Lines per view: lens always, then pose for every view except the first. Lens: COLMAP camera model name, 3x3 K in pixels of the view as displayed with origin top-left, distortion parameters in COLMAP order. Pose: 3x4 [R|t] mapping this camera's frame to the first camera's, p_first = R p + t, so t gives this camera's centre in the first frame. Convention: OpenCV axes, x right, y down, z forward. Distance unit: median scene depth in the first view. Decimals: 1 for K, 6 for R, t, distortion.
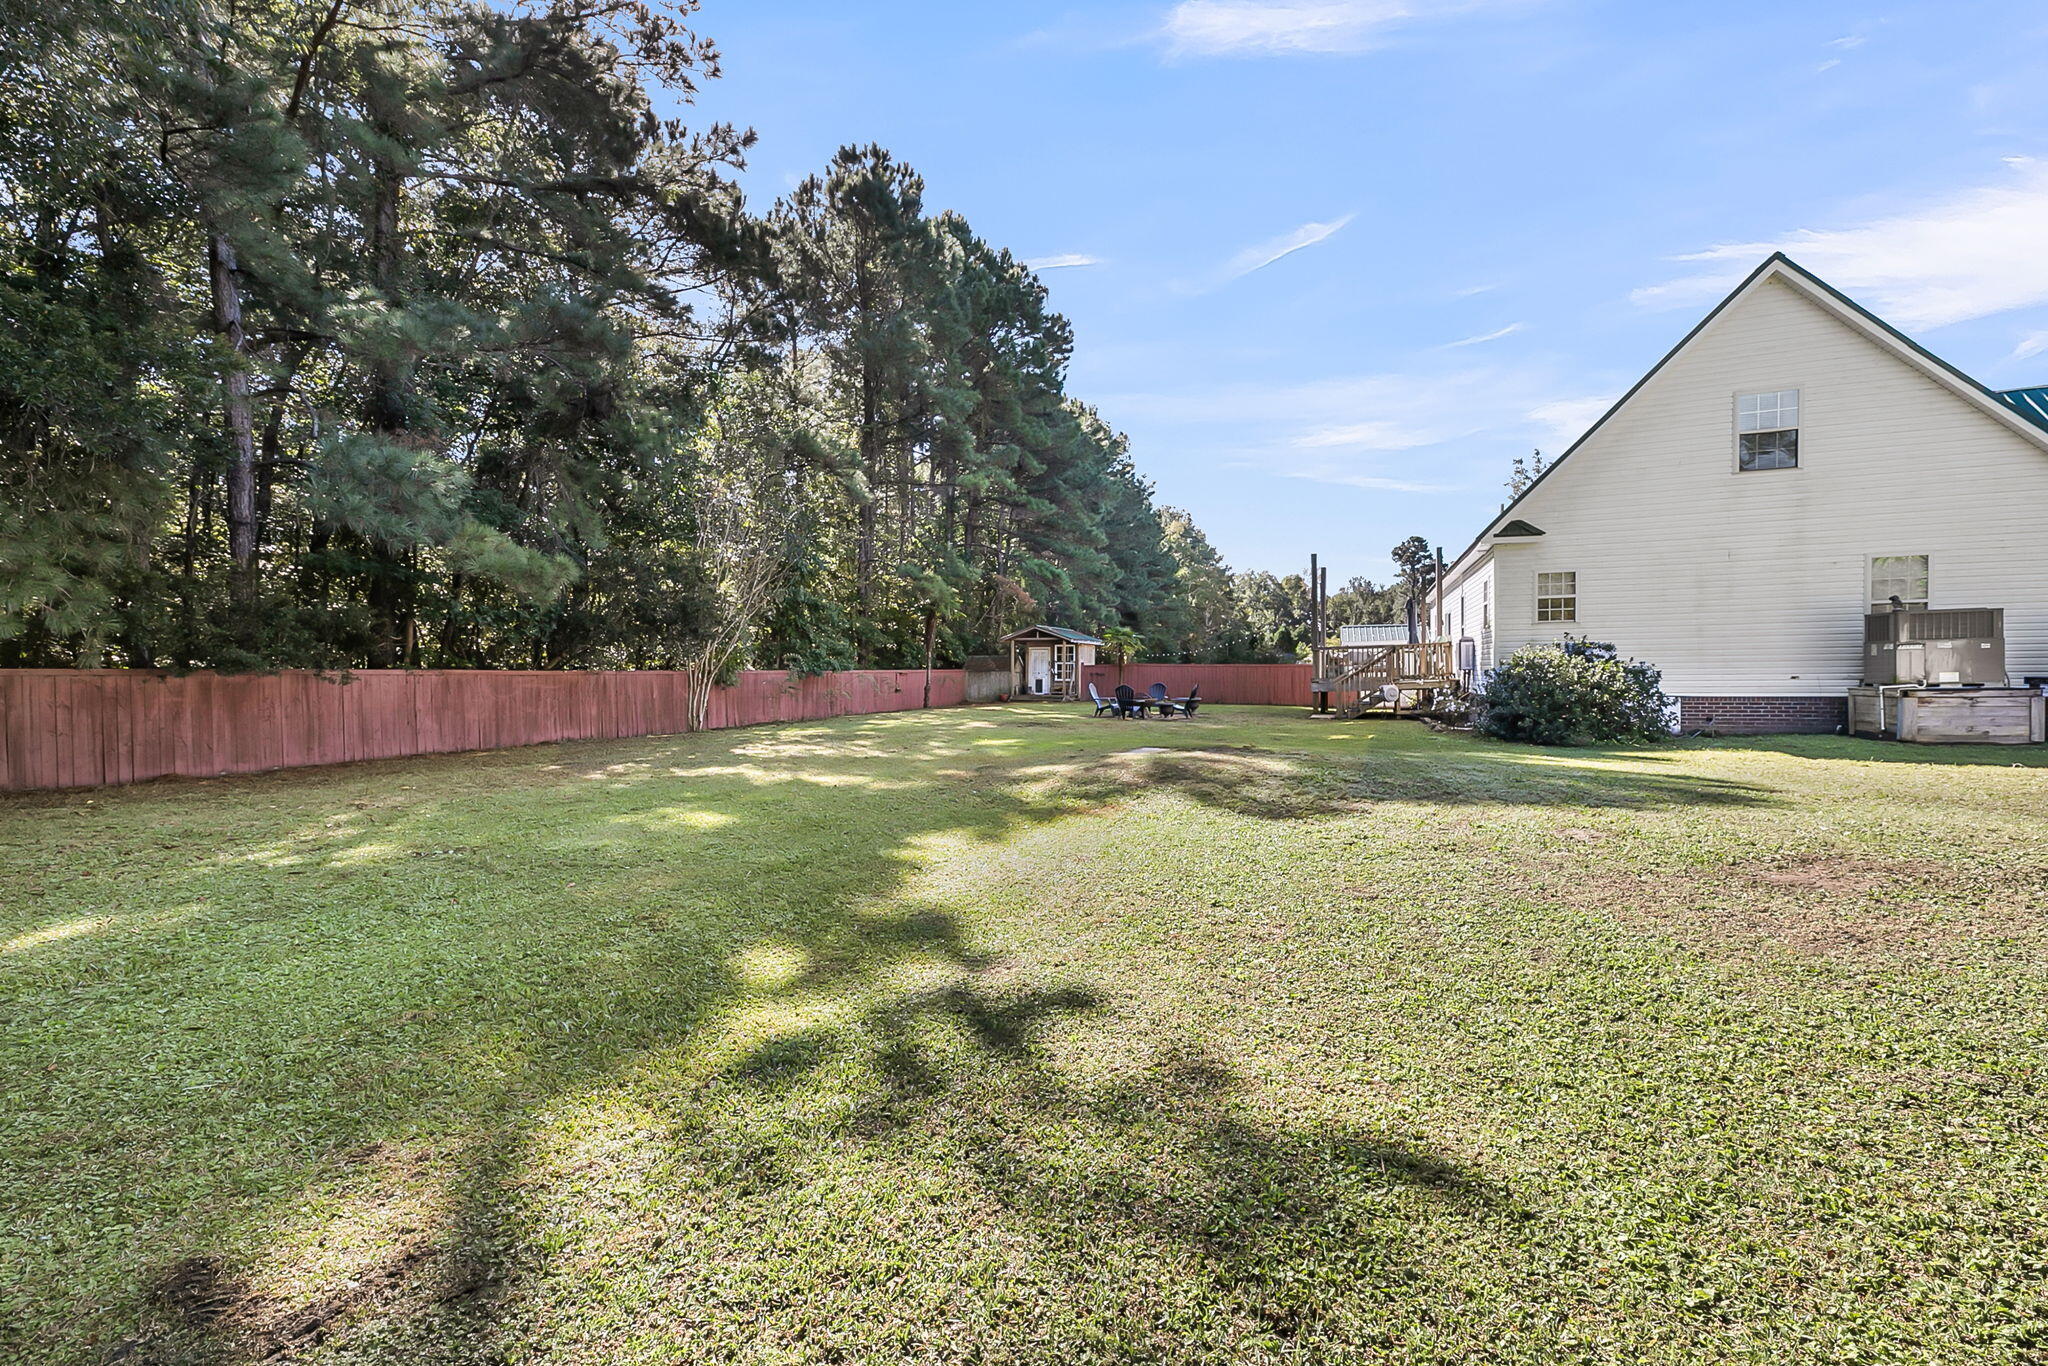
lens RADIAL K [[841.4, 0, 1026.5], [0, 841.4, 687.8], [0, 0, 1]] dist [0.017128, -0.000002]
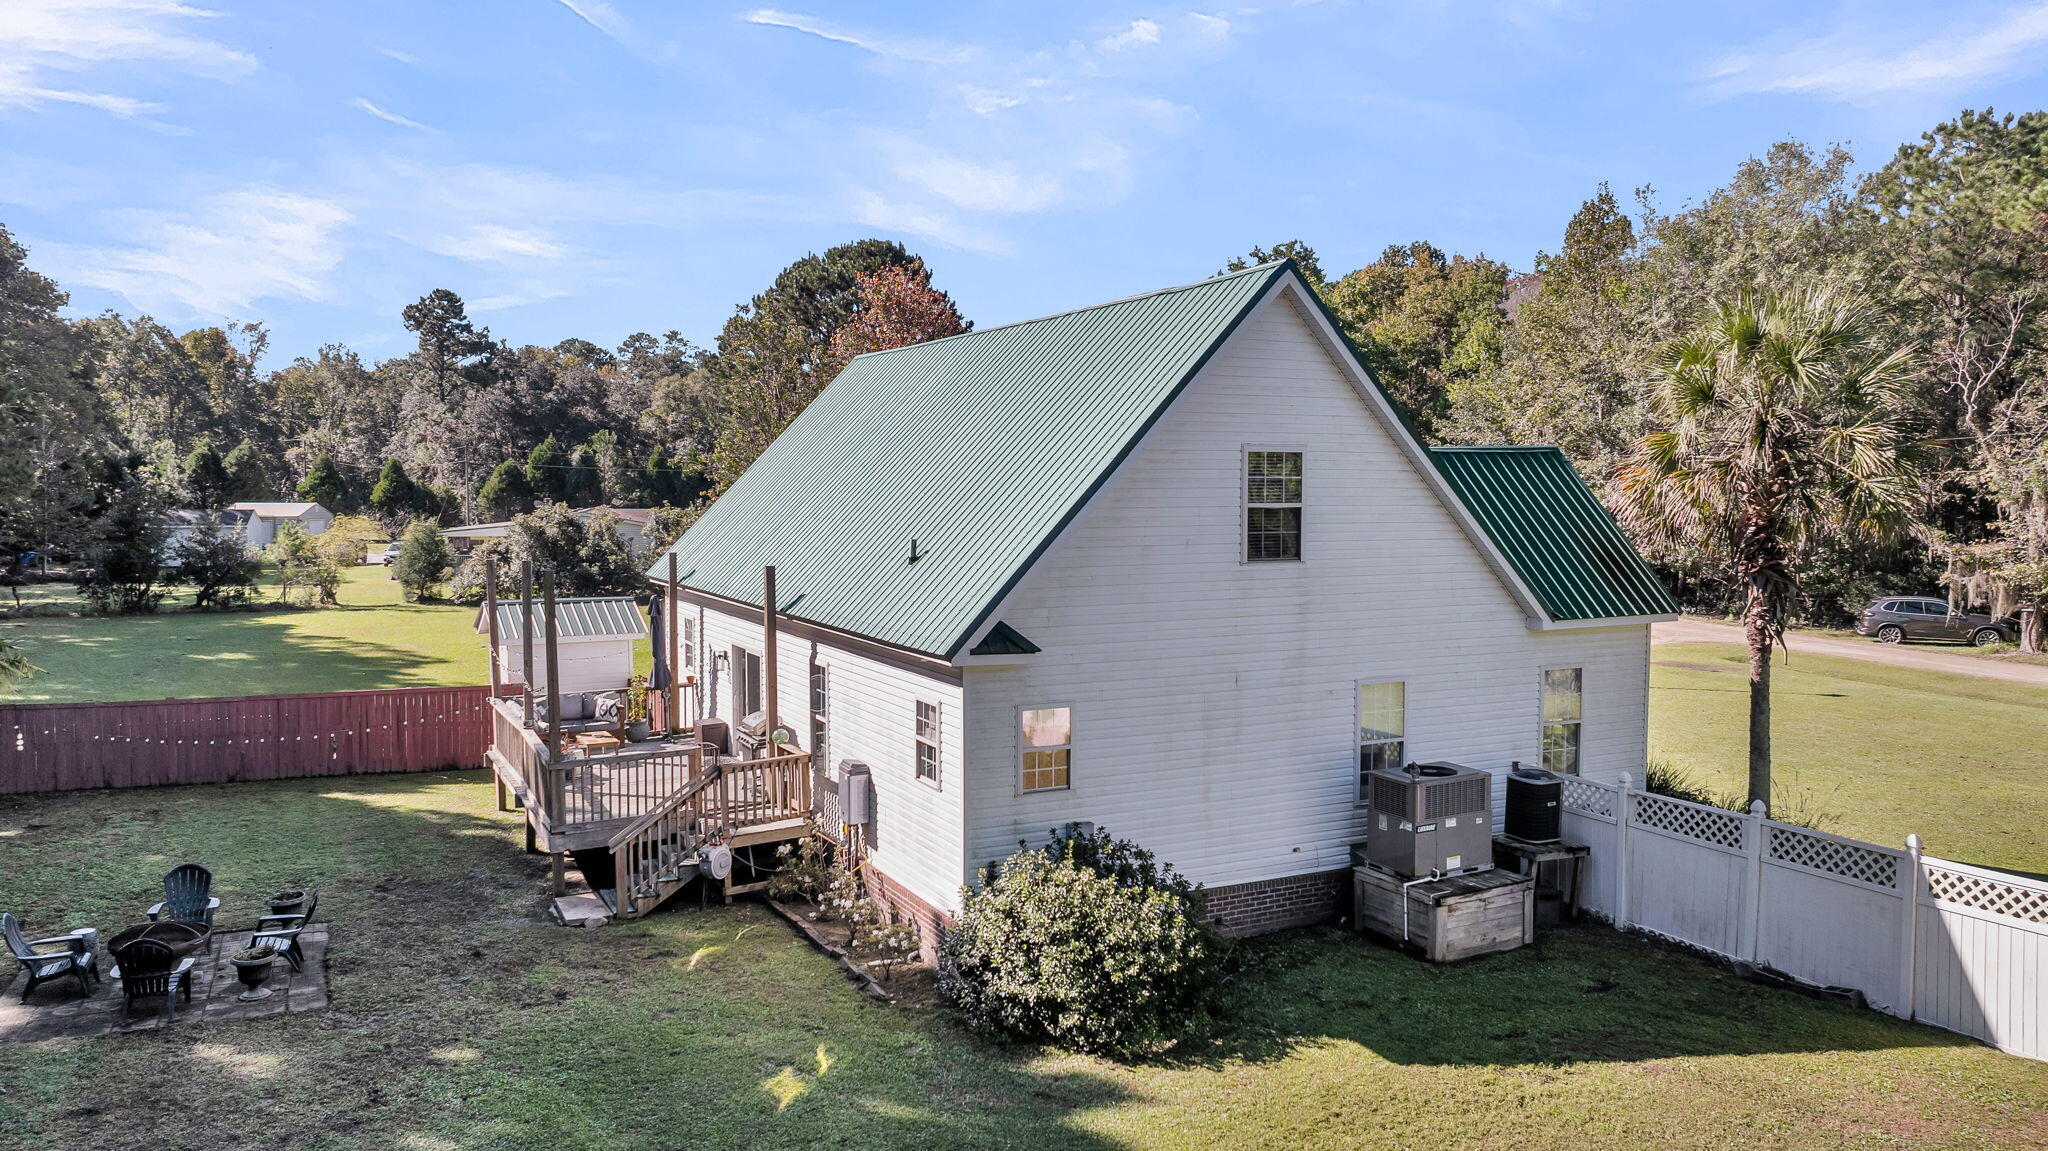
lens RADIAL K [[1463.8, 0, 1024.0], [0, 1463.8, 575.5], [0, 0, 1]] dist [-0.007387, -0.003458]
pose [[0.674819, -0.036093, 0.737101, -0.063246], [0.005073, 0.999007, 0.044272, -0.117855], [-0.737966, -0.026136, 0.674331, 0.133555]]
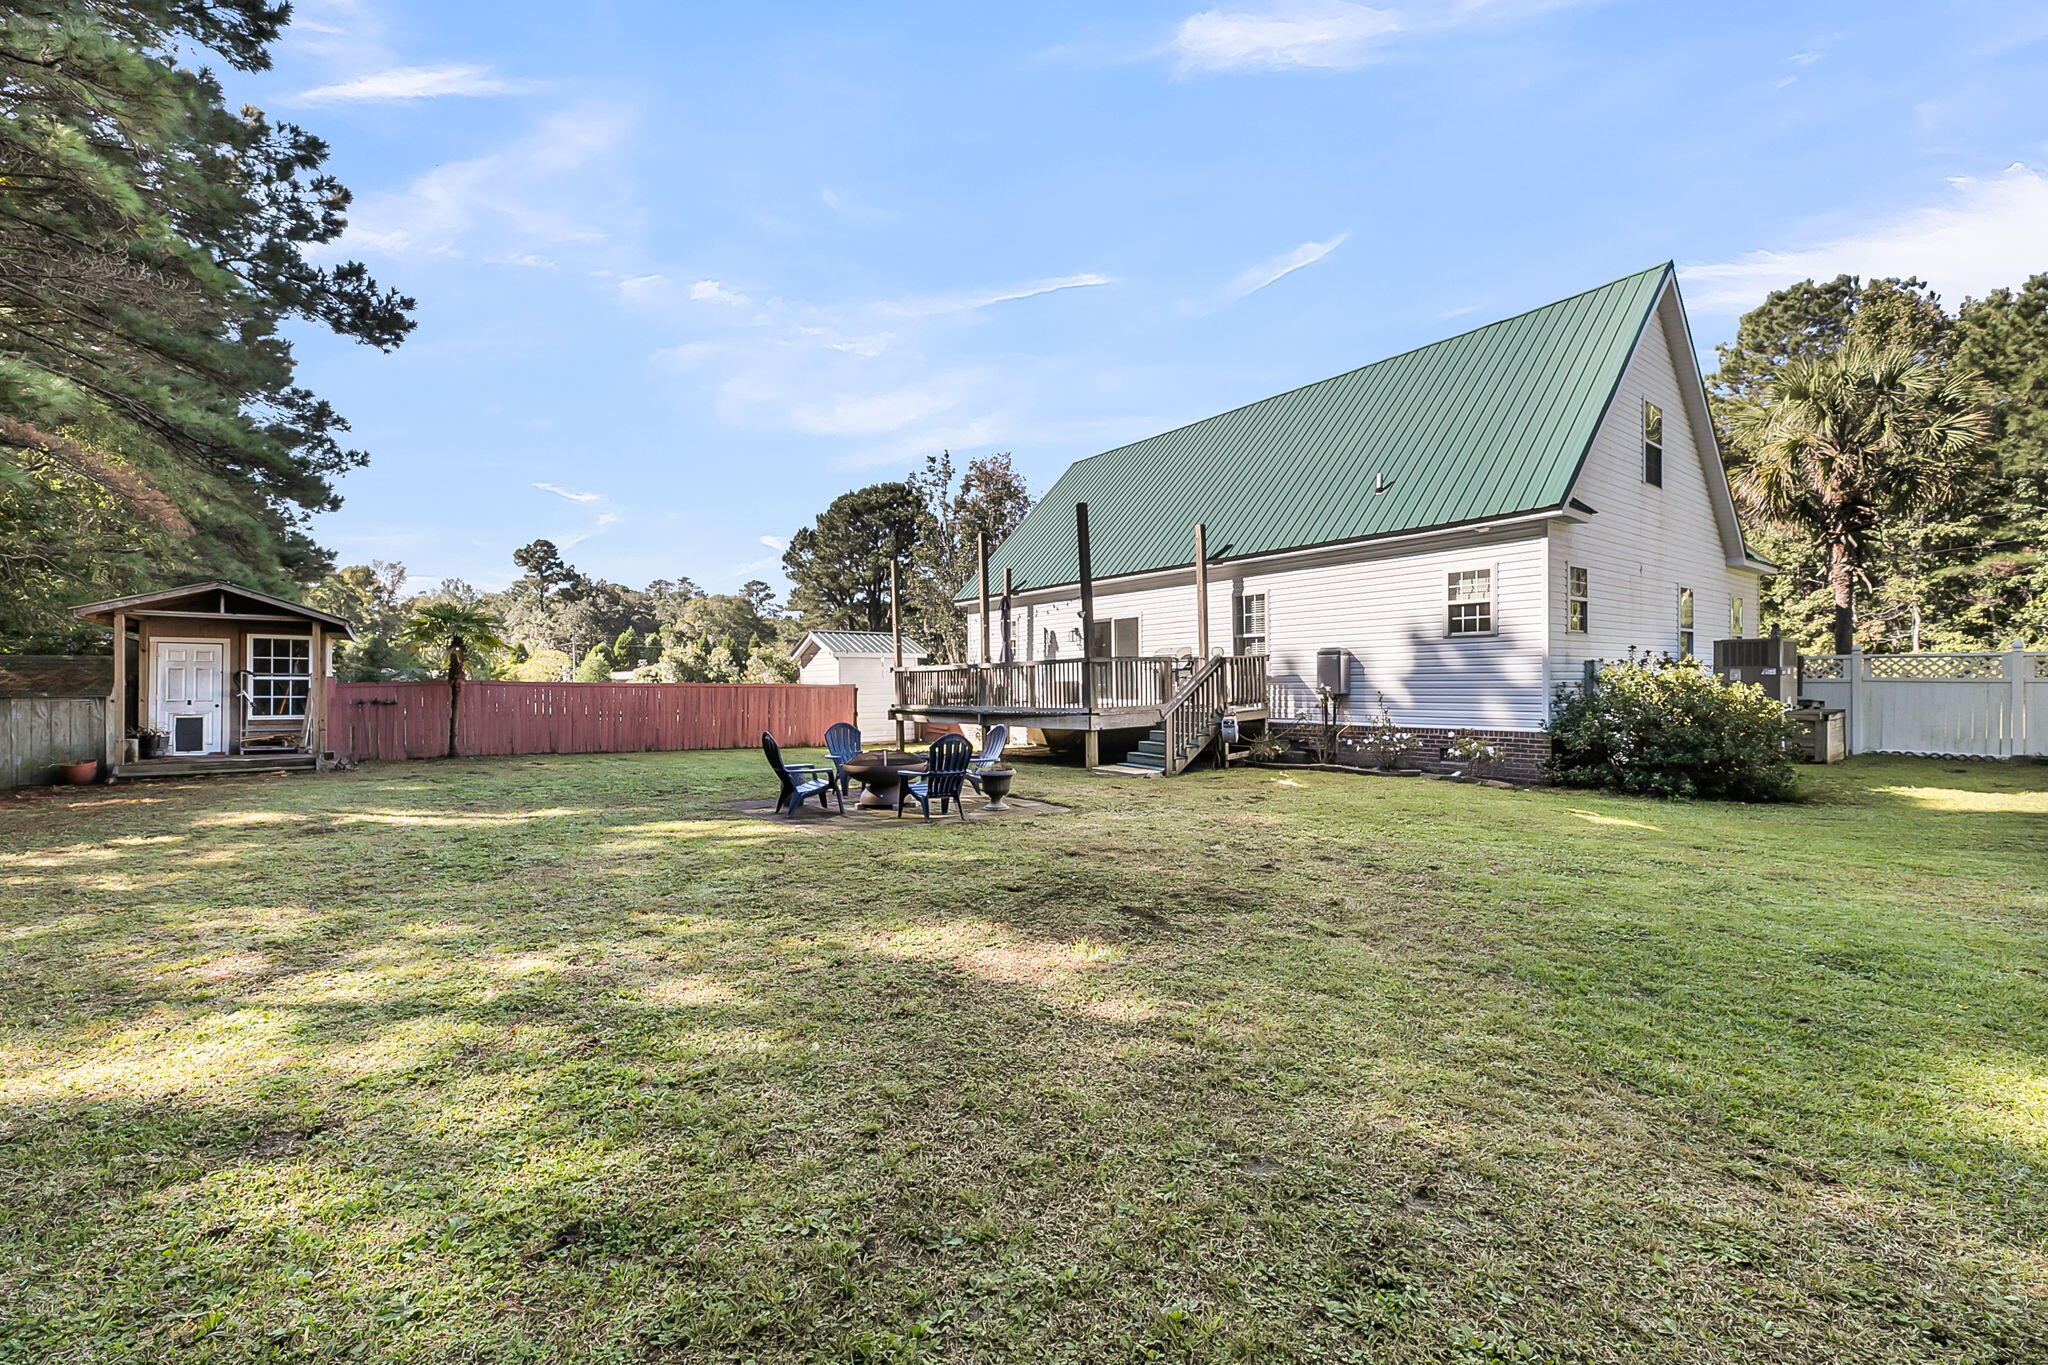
lens RADIAL K [[841.4, 0, 1026.5], [0, 841.4, 687.3], [0, 0, 1]] dist [0.017128, -0.000002]
pose [[0.529020, -0.000434, 0.848609, -0.124641], [0.020153, 0.999724, -0.012051, -0.011585], [-0.848370, 0.023477, 0.528883, 0.435118]]
